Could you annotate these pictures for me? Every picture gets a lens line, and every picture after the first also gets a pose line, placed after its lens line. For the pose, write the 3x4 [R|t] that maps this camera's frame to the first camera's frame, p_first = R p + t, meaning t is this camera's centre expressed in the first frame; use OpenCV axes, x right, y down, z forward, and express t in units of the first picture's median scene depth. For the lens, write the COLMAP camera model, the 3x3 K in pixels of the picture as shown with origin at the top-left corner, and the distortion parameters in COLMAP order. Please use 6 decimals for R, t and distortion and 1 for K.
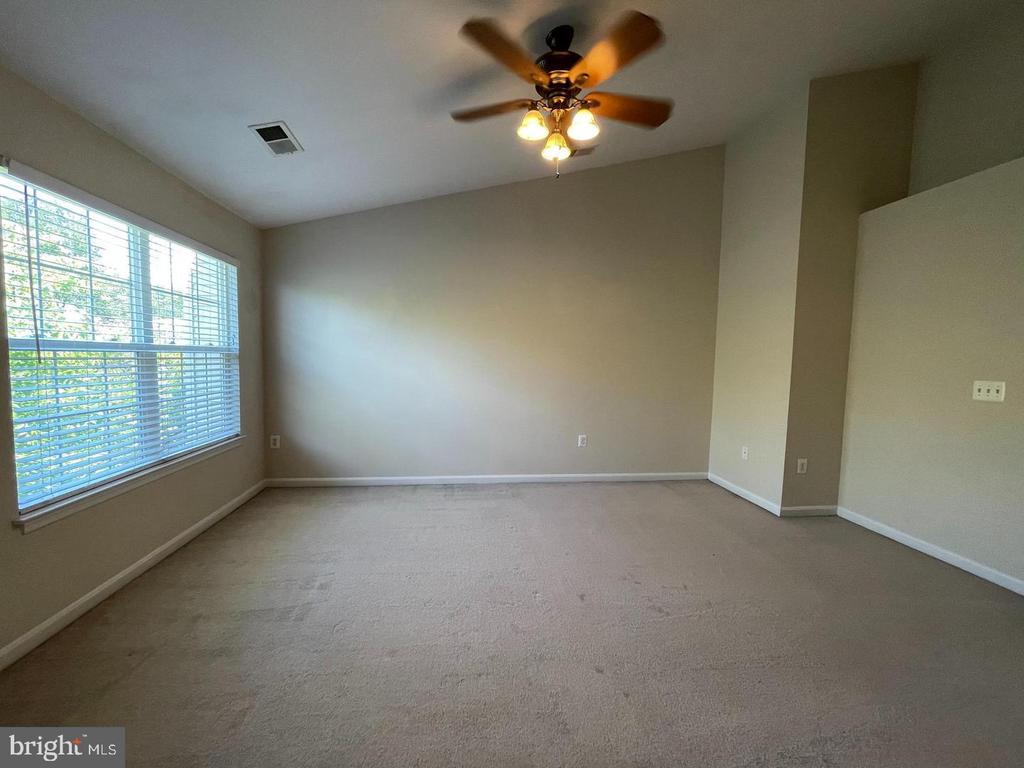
lens RADIAL K [[413.8, 0, 511.1], [0, 413.8, 382.2], [0, 0, 1]] dist [-0.000770, -0.000199]
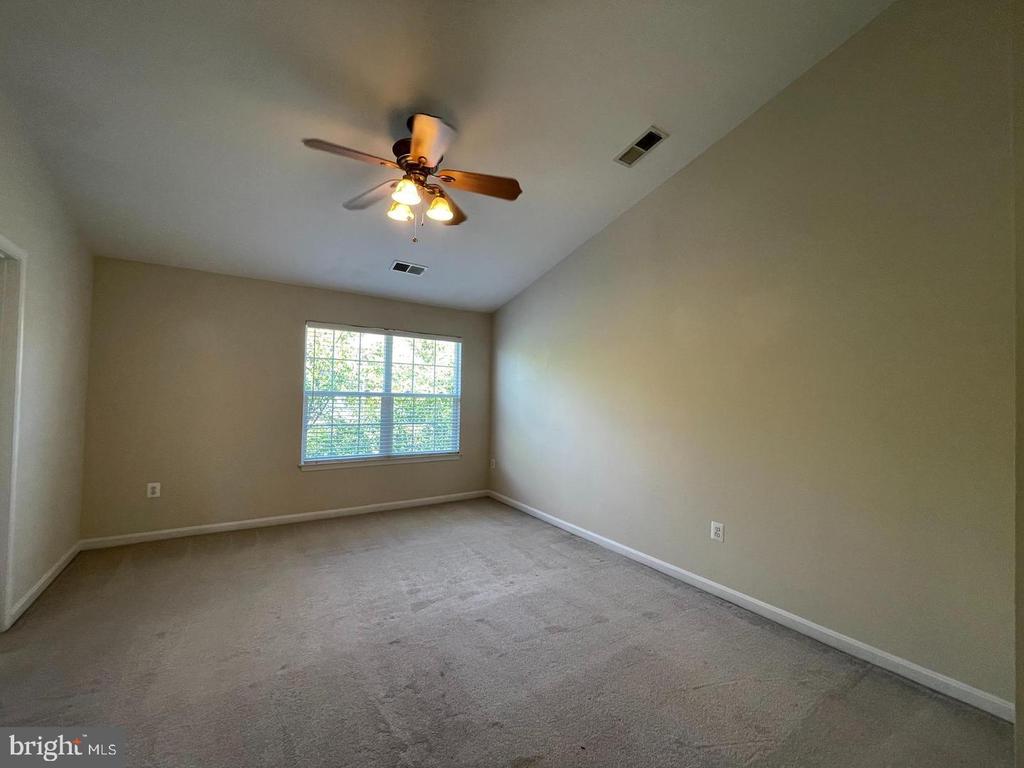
lens RADIAL K [[413.8, 0, 511.1], [0, 413.8, 382.2], [0, 0, 1]] dist [-0.000770, -0.000199]
pose [[0.466693, -0.029719, -0.883920, 0.663971], [-0.073281, 0.994699, -0.072134, -0.028940], [0.881378, 0.098439, 0.462041, 0.398418]]
